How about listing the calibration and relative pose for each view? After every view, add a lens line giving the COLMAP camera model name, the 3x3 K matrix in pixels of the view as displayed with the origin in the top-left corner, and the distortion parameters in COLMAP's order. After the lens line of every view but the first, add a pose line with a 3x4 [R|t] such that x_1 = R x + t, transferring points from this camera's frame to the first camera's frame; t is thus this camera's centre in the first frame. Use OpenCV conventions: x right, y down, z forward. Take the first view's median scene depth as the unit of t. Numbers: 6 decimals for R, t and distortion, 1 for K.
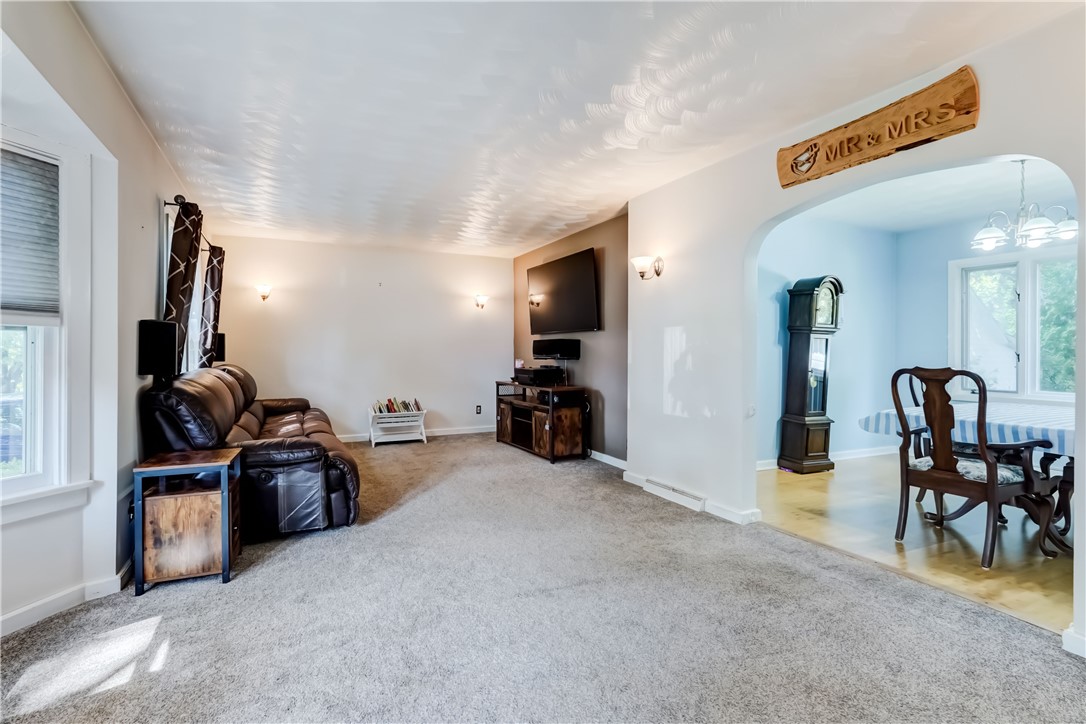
lens RADIAL K [[501.5, 0, 518.5], [0, 501.5, 351.6], [0, 0, 1]] dist [-0.010973, 0.006872]
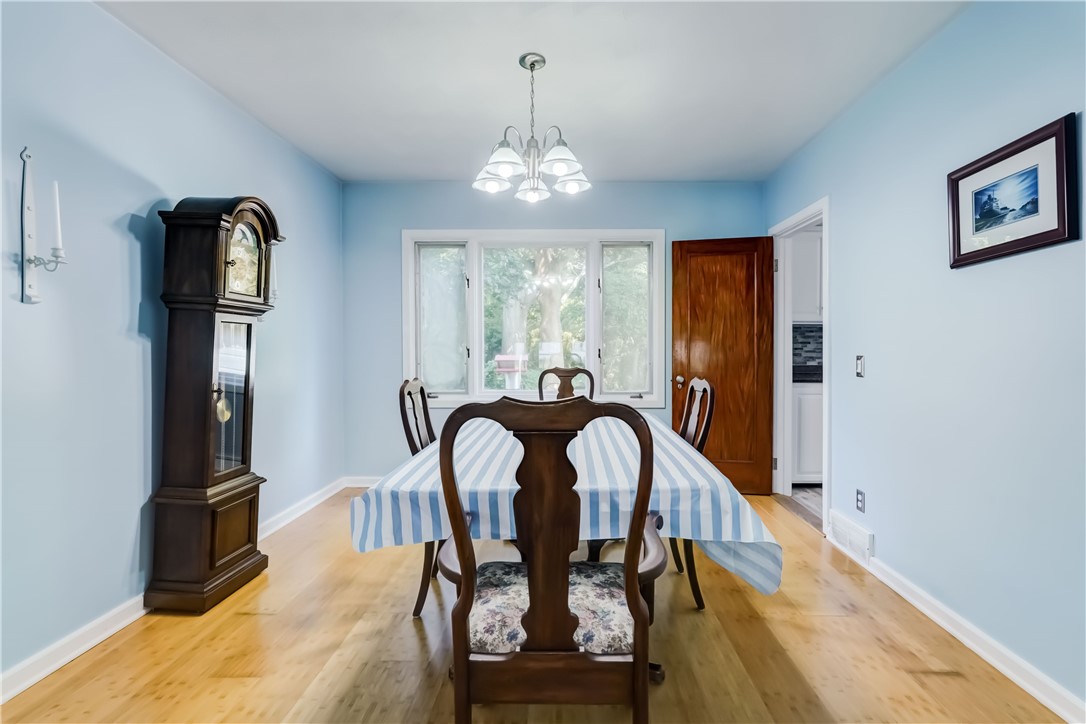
lens RADIAL K [[501.5, 0, 547.4], [0, 501.5, 356.9], [0, 0, 1]] dist [-0.010973, 0.006872]
pose [[0.460591, -0.025632, 0.887242, 0.302485], [0.004126, 0.999634, 0.026737, -0.004680], [-0.887603, -0.008654, 0.460529, 0.492870]]
